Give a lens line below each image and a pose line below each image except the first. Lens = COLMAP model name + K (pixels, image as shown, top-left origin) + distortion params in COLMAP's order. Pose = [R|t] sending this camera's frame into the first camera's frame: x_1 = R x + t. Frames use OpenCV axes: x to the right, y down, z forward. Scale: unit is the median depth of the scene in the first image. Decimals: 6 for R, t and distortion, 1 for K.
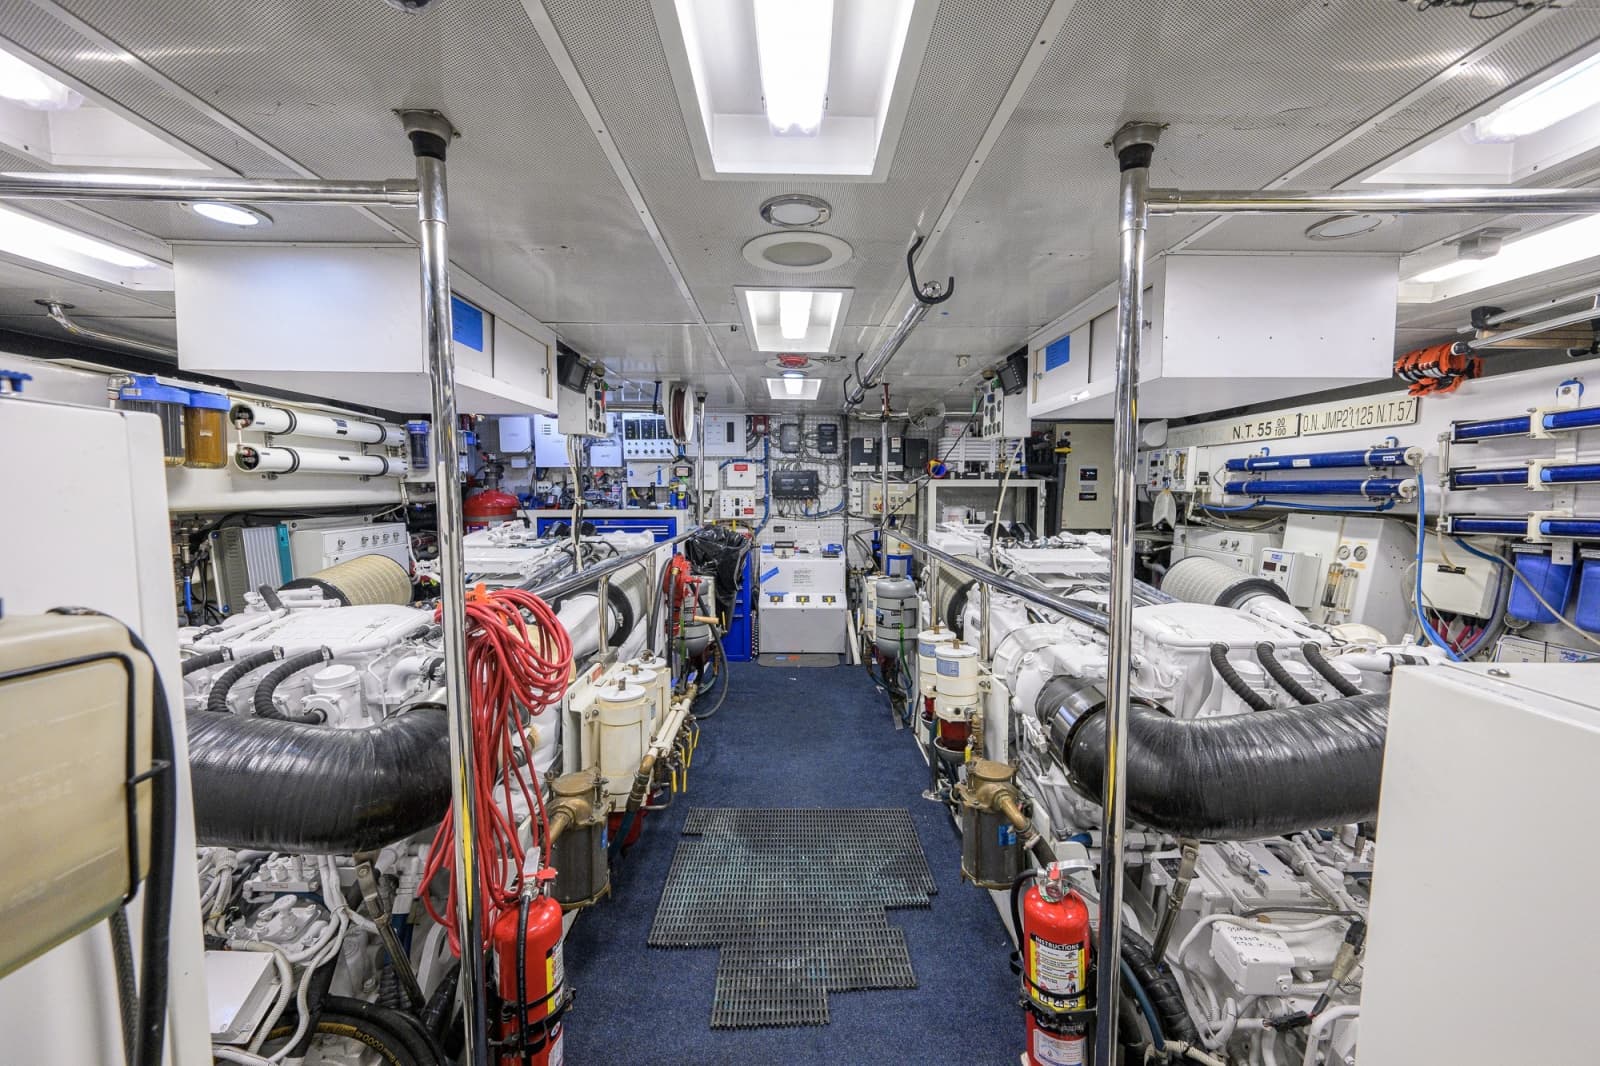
lens RADIAL K [[669.7, 0, 800.0], [0, 669.7, 533.0], [0, 0, 1]] dist [0.000111, -0.000001]
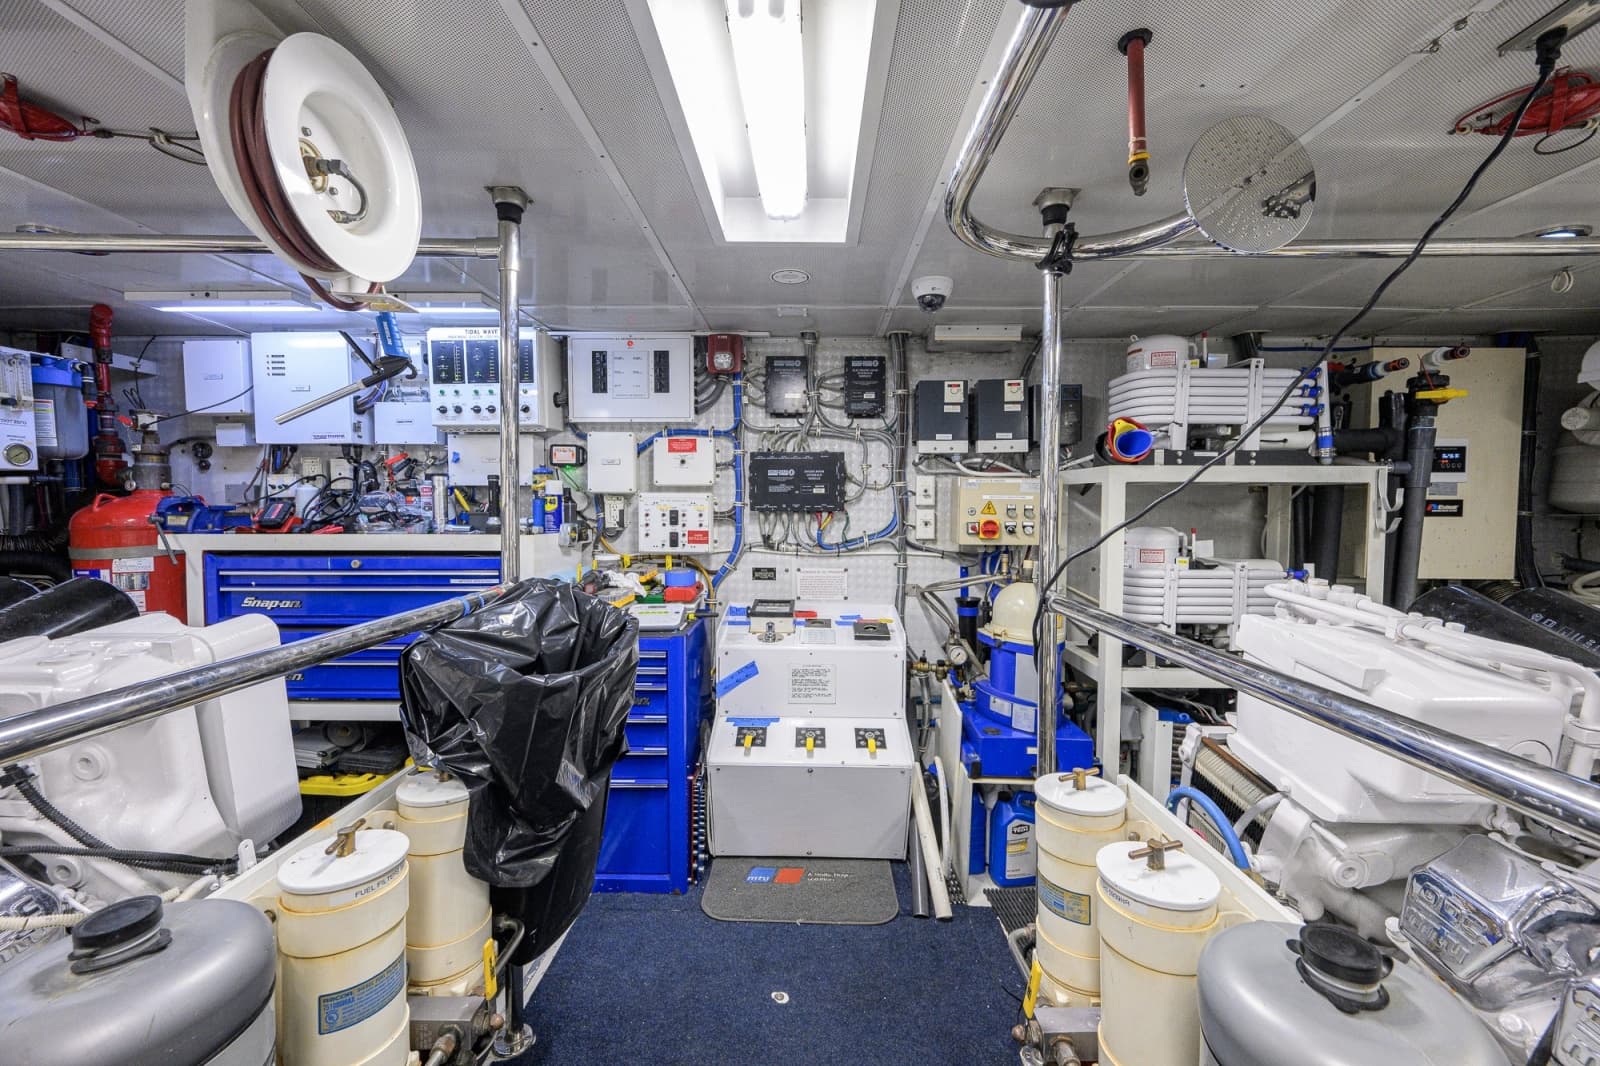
lens RADIAL K [[669.7, 0, 800.0], [0, 669.7, 533.0], [0, 0, 1]] dist [0.000111, -0.000001]
pose [[0.999659, 0.003512, -0.025885, 0.007736], [-0.004248, 0.999586, -0.028450, -0.022215], [0.025775, 0.028550, 0.999260, 0.526718]]
